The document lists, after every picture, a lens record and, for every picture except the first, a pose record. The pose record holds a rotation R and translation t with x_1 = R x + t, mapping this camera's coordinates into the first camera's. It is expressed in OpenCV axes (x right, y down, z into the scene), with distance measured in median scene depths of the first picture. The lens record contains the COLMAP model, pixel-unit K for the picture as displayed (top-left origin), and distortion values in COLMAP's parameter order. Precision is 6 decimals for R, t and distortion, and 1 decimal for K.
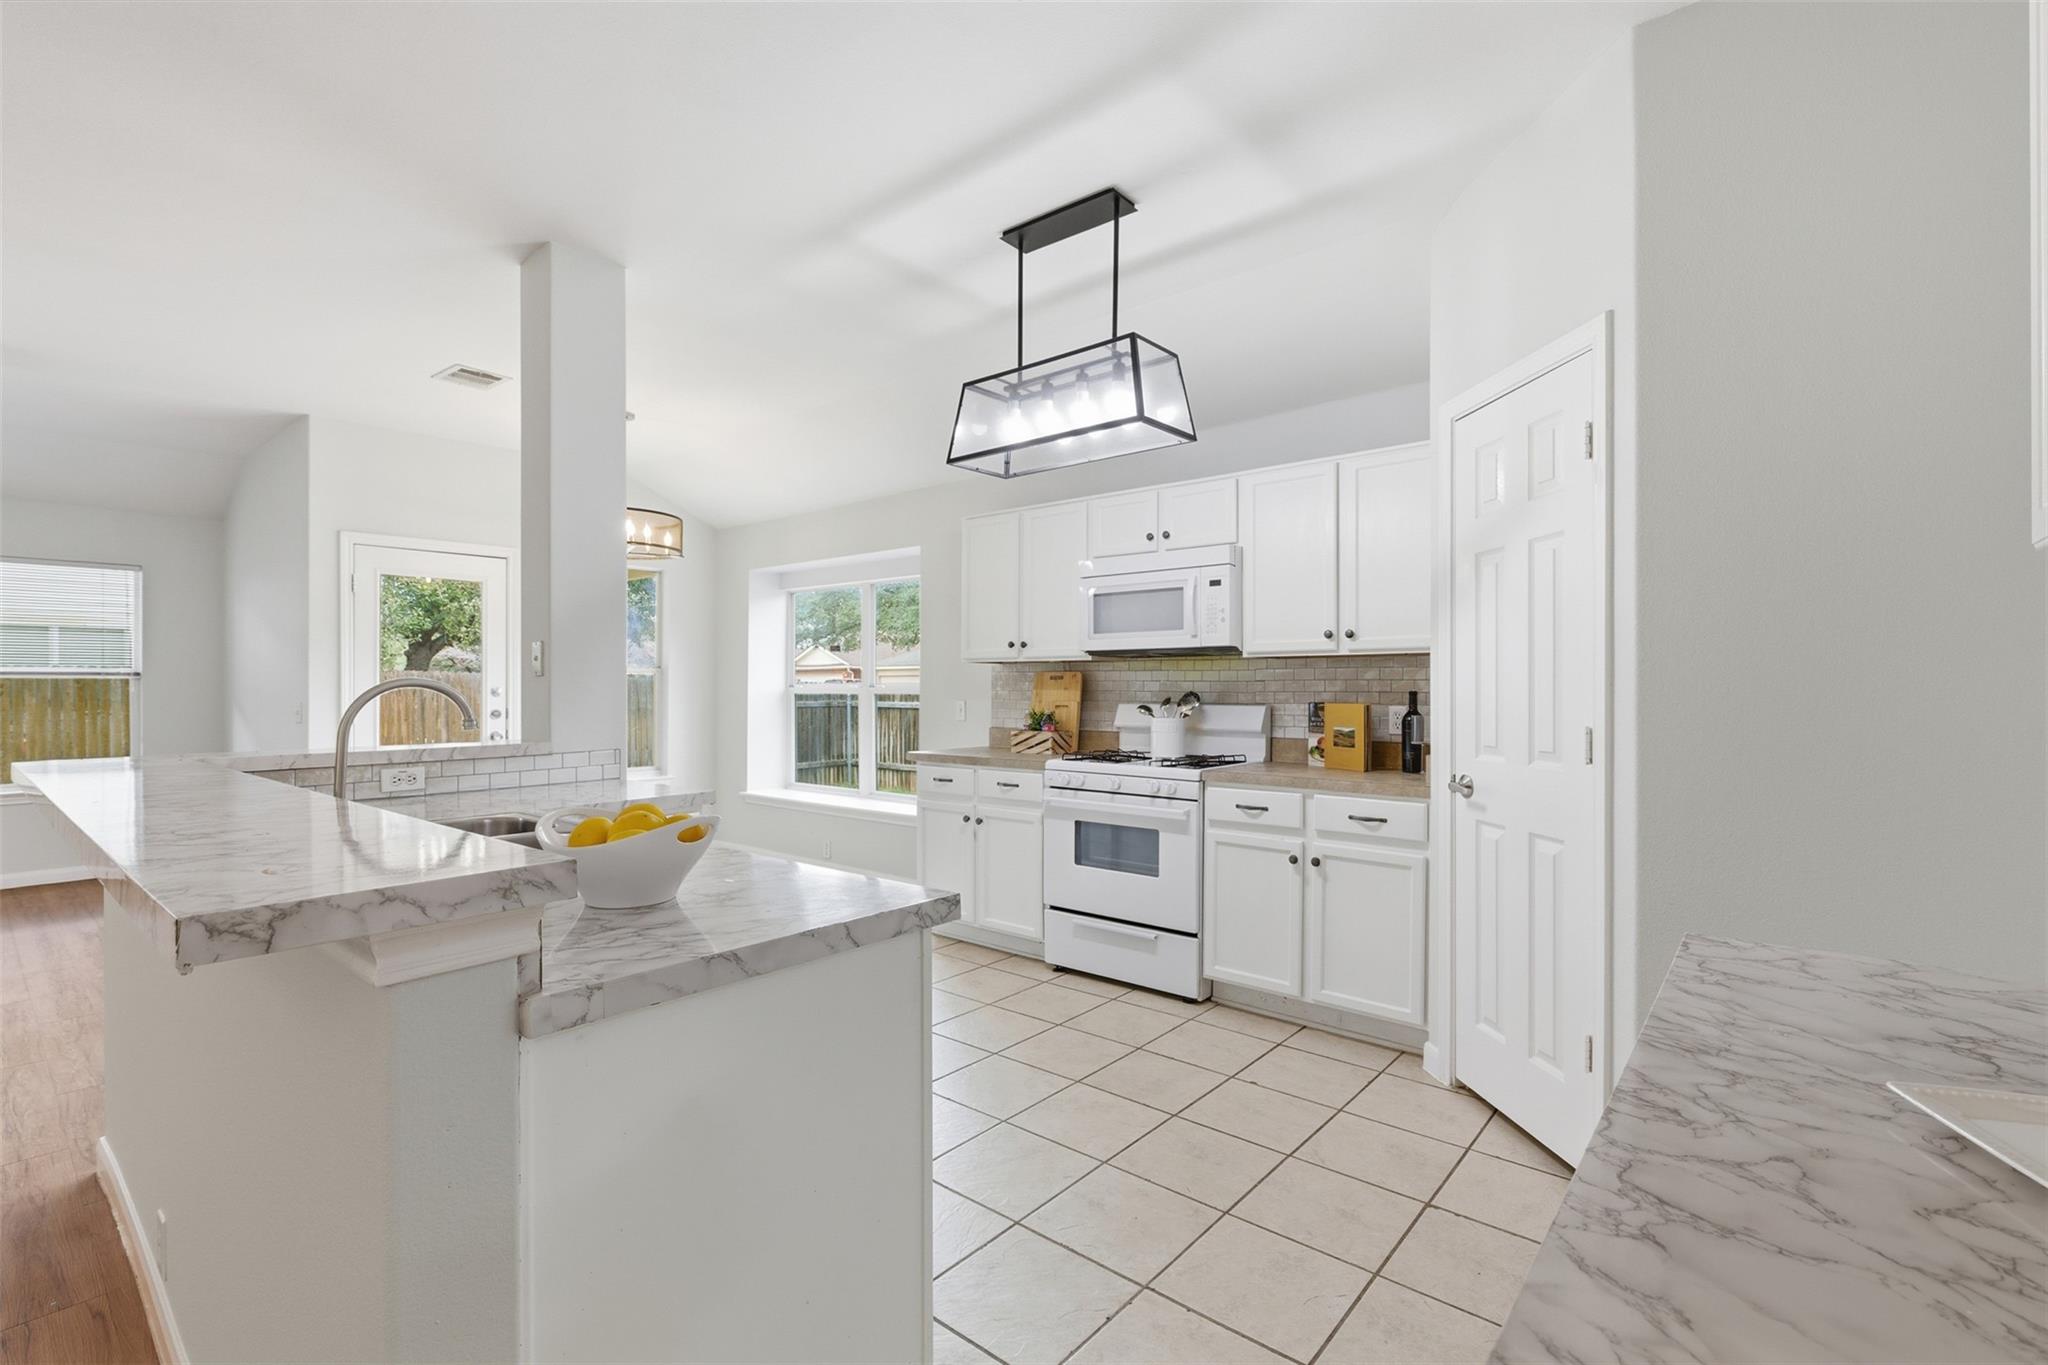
lens RADIAL K [[919.2, 0, 1023.0], [0, 919.2, 691.1], [0, 0, 1]] dist [0.004067, -0.000339]
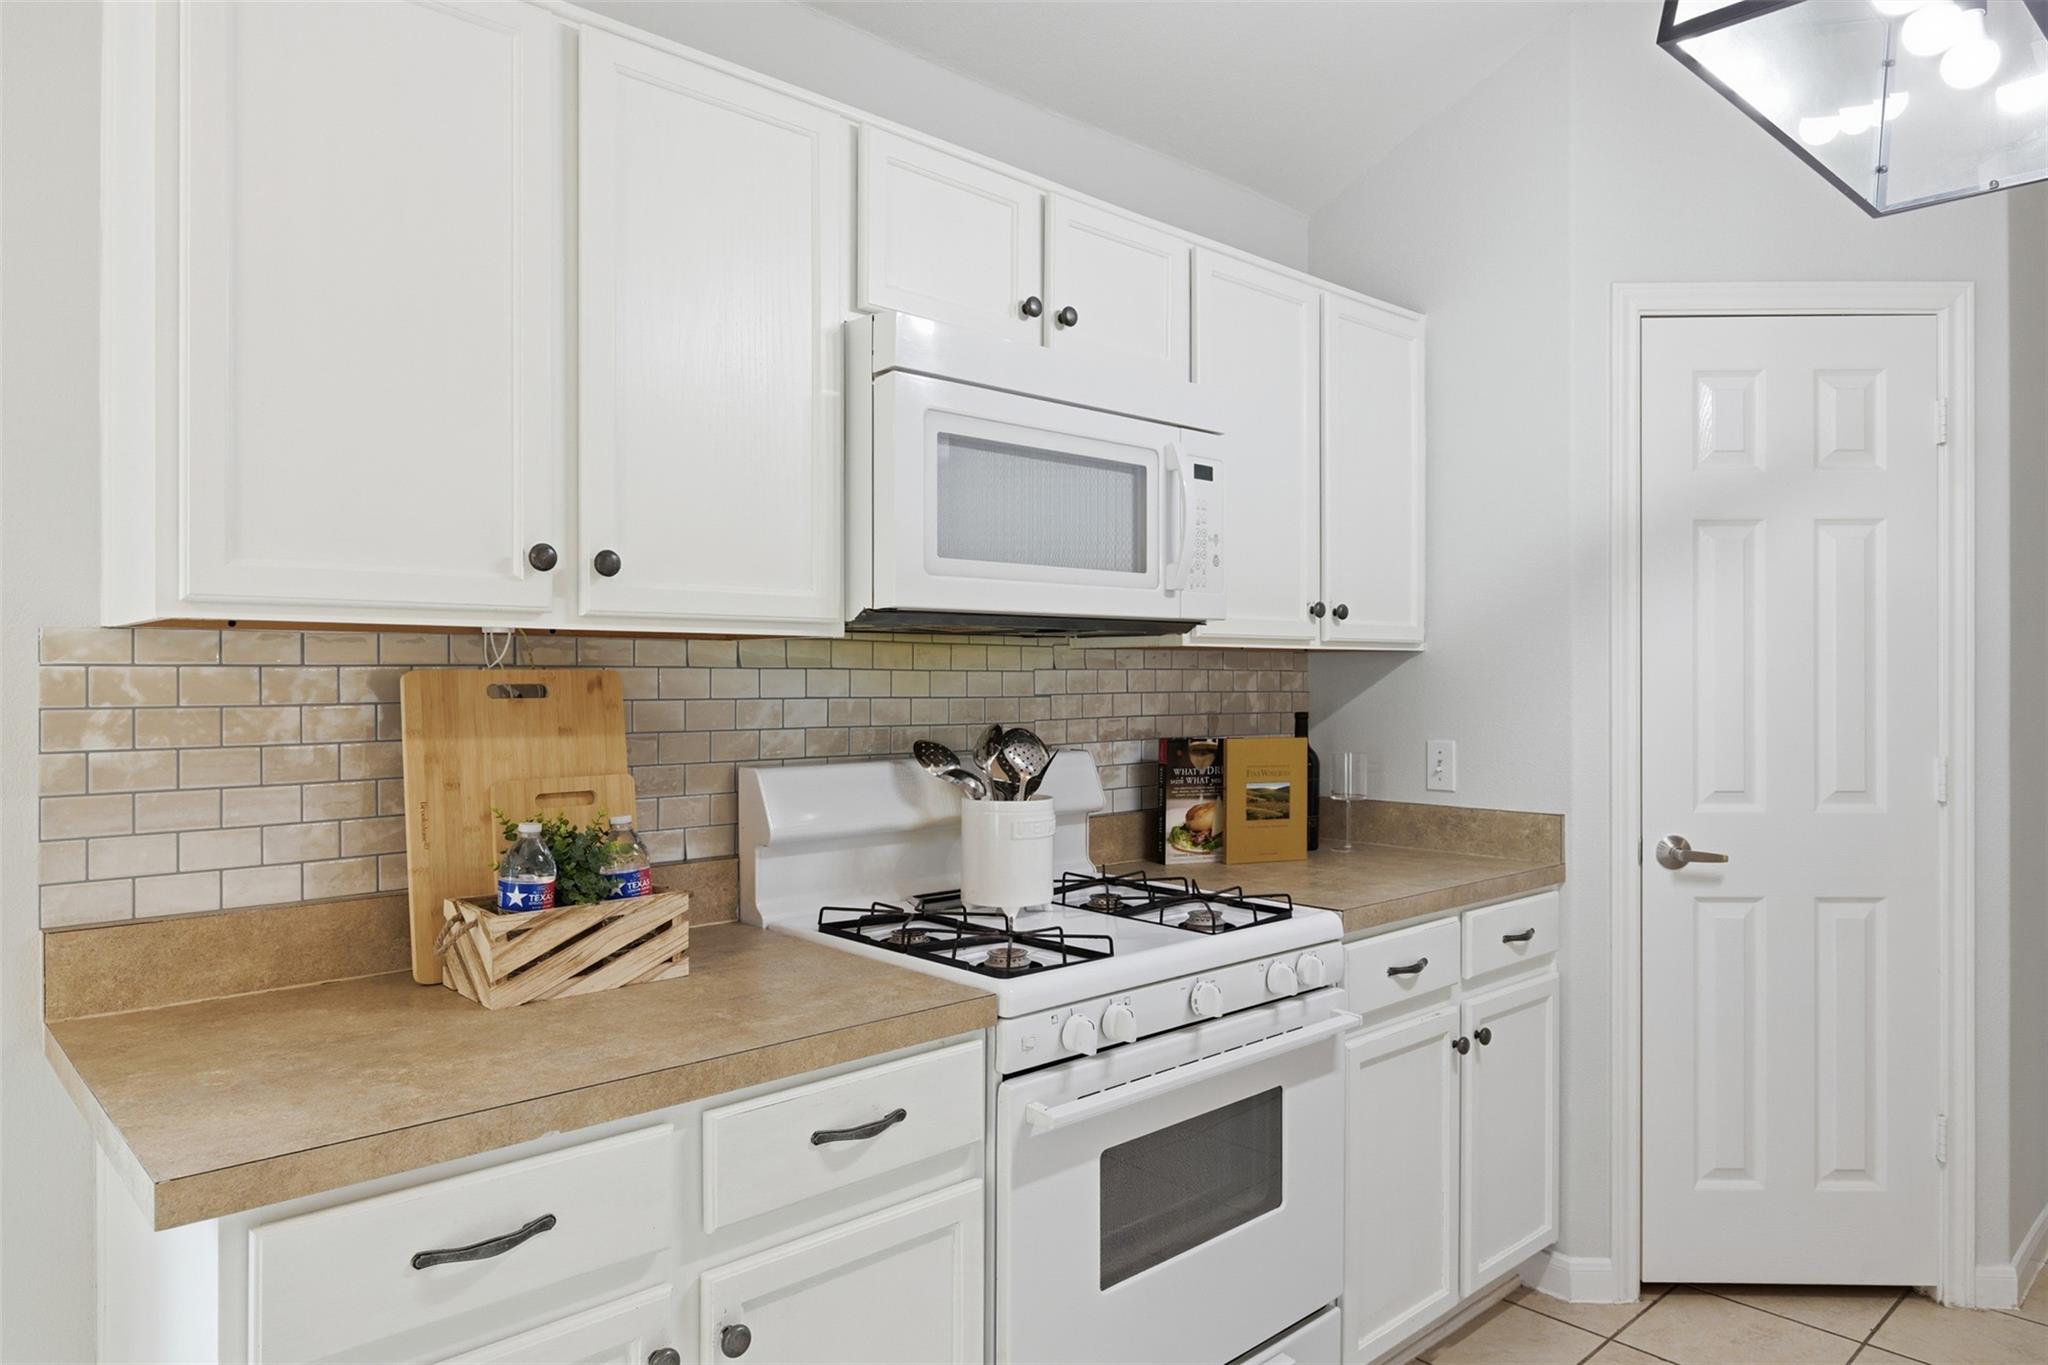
lens RADIAL K [[1293.4, 0, 1029.8], [0, 1293.4, 674.3], [0, 0, 1]] dist [0.001044, 0.001366]
pose [[0.114301, -0.003657, 0.993439, -0.402958], [0.000114, 0.999993, 0.003668, -0.025929], [-0.993446, -0.000306, 0.114301, 1.016890]]
